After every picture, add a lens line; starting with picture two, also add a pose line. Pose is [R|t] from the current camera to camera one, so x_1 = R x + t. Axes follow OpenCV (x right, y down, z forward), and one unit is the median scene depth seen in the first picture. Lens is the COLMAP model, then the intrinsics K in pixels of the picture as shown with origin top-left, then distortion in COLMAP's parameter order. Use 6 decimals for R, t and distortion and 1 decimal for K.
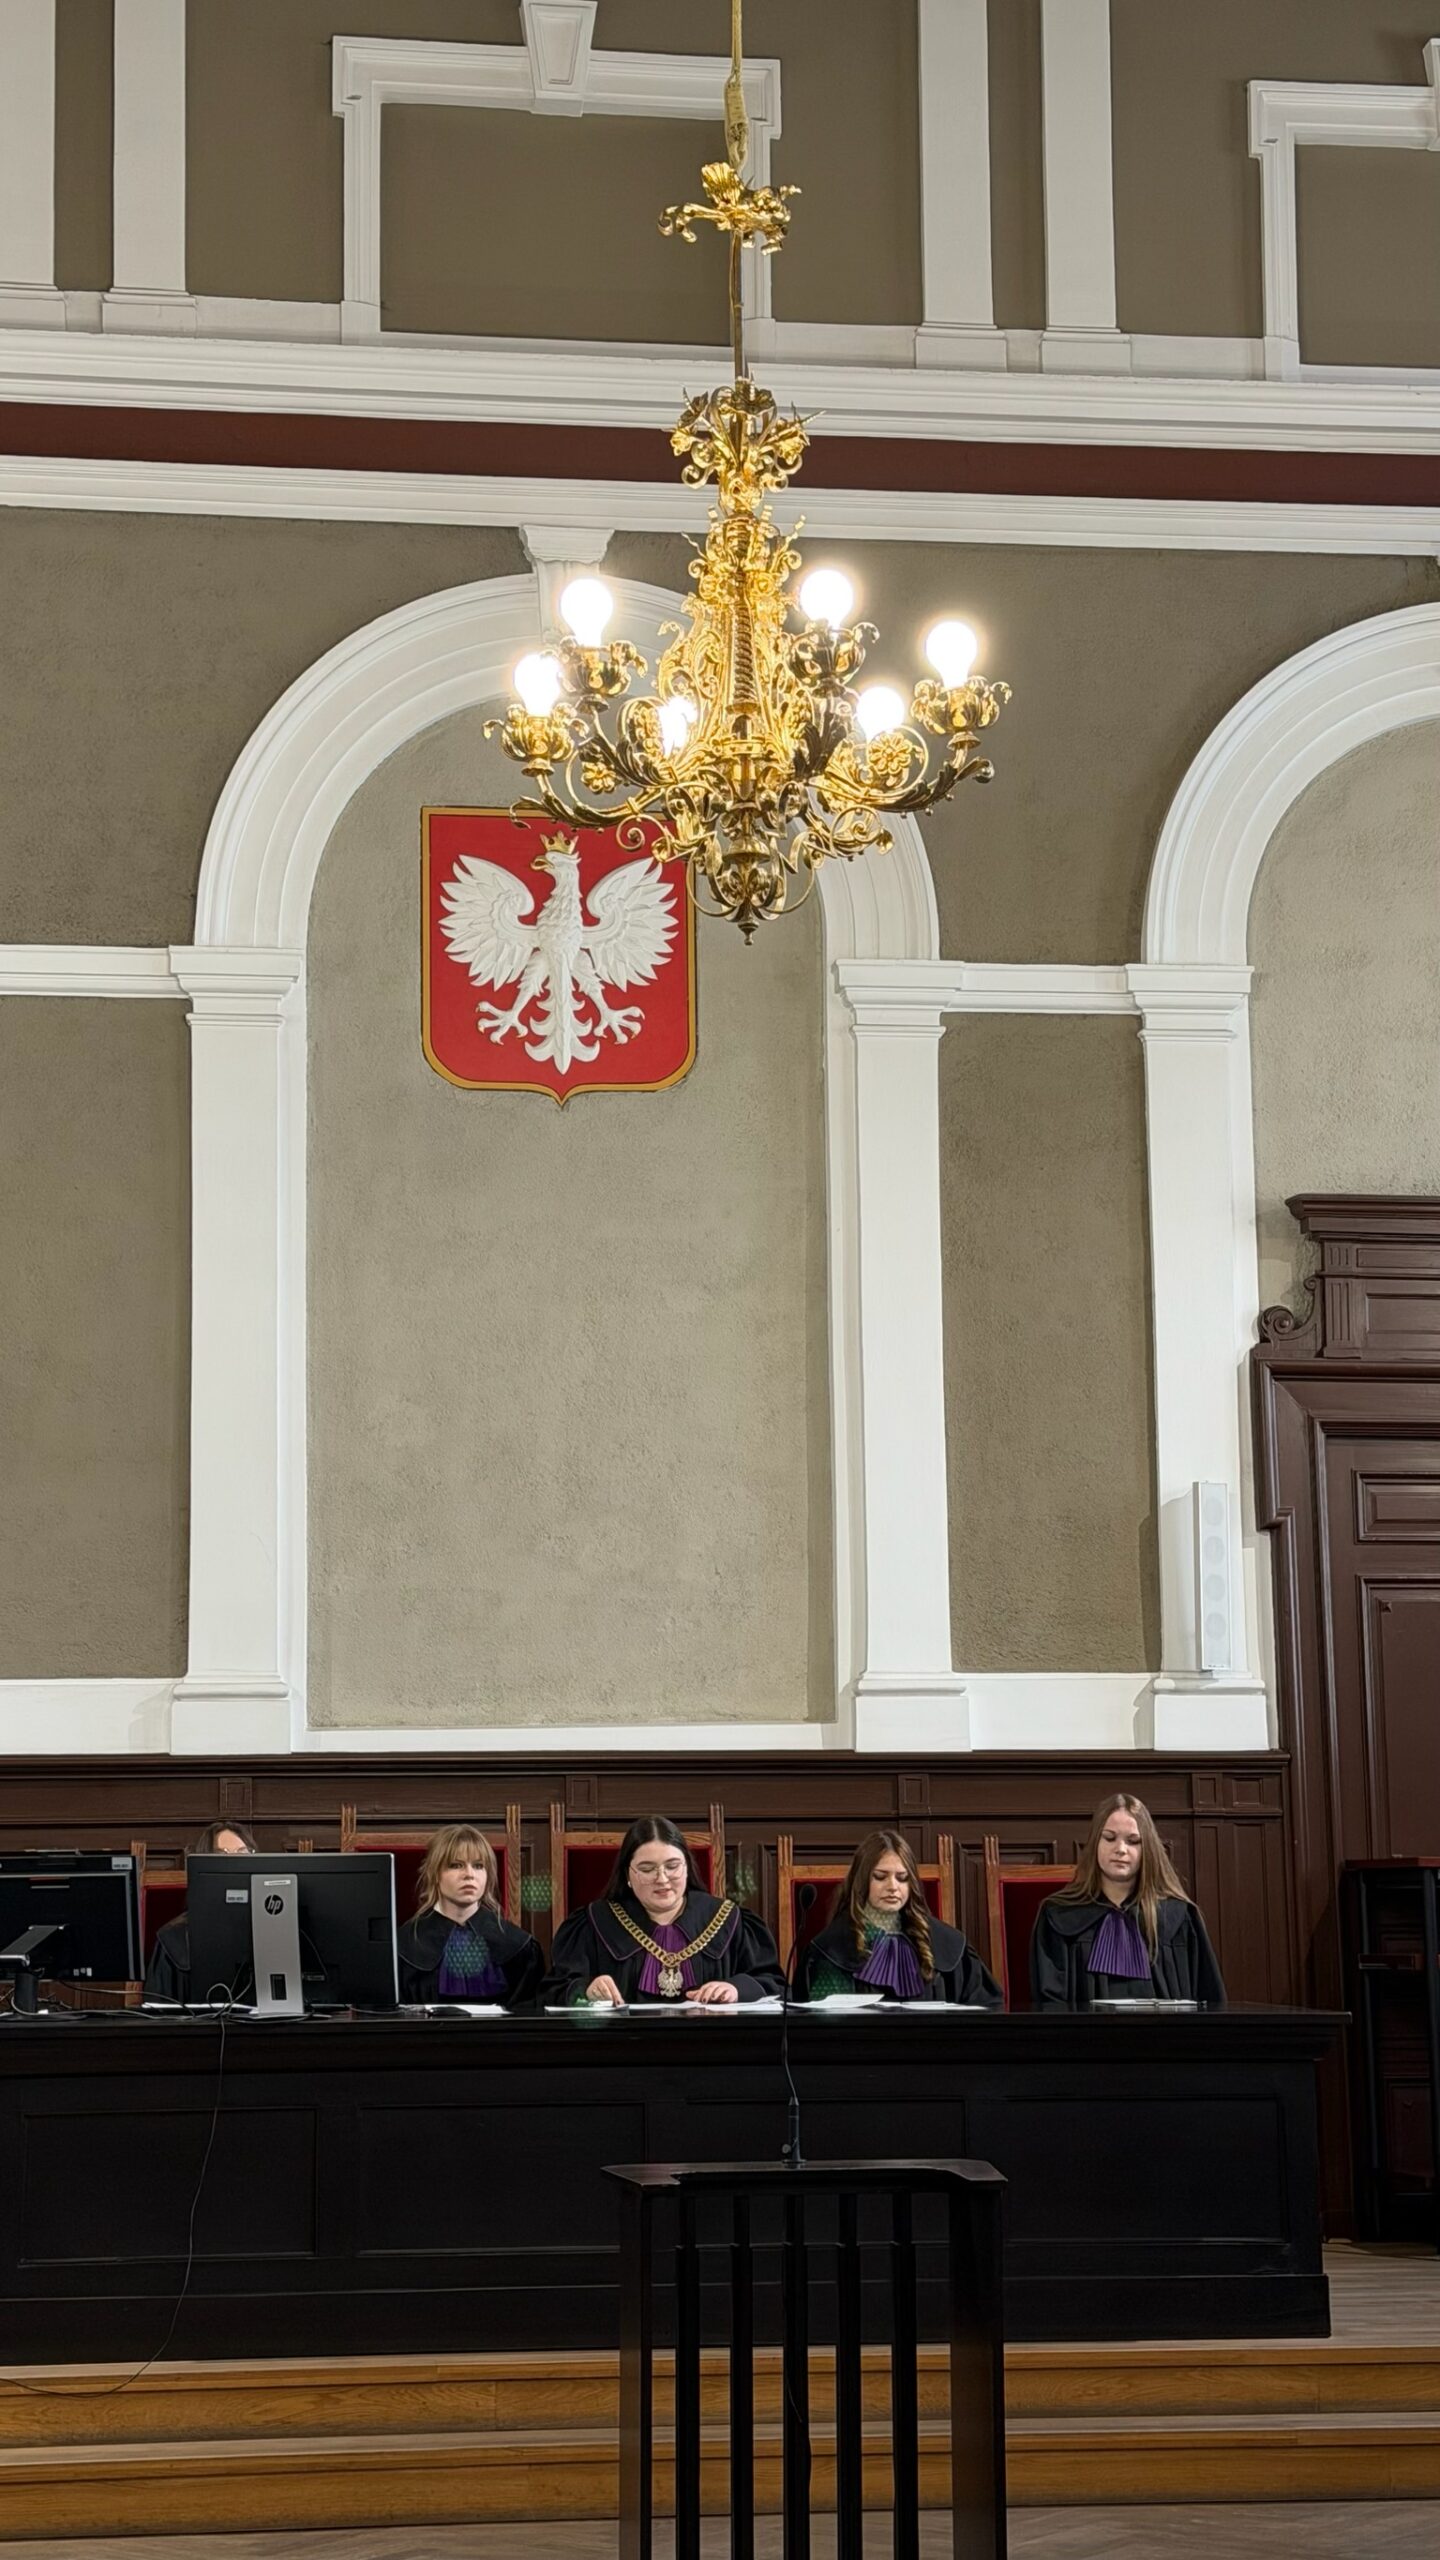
lens RADIAL K [[3889.1, 0, 718.3], [0, 3889.1, 1274.7], [0, 0, 1]] dist [0.069849, 0.000000]
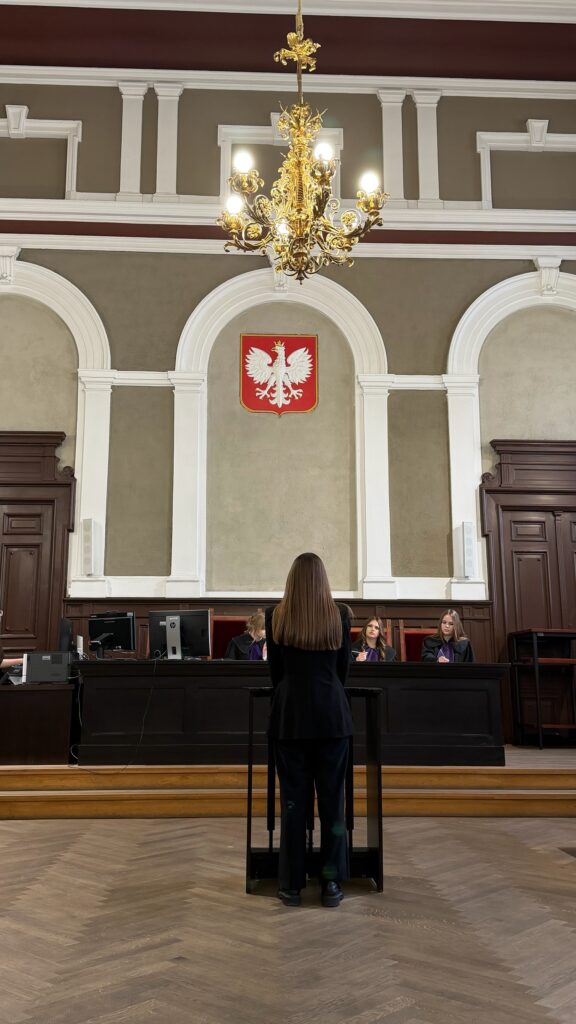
lens RADIAL K [[873.1, 0, 285.1], [0, 873.1, 520.7], [0, 0, 1]] dist [0.067318, -0.073572]
pose [[0.995898, -0.005260, -0.090326, 0.036156], [0.002168, 0.999409, -0.034299, 0.078361], [0.090453, 0.033962, 0.995321, 0.219657]]
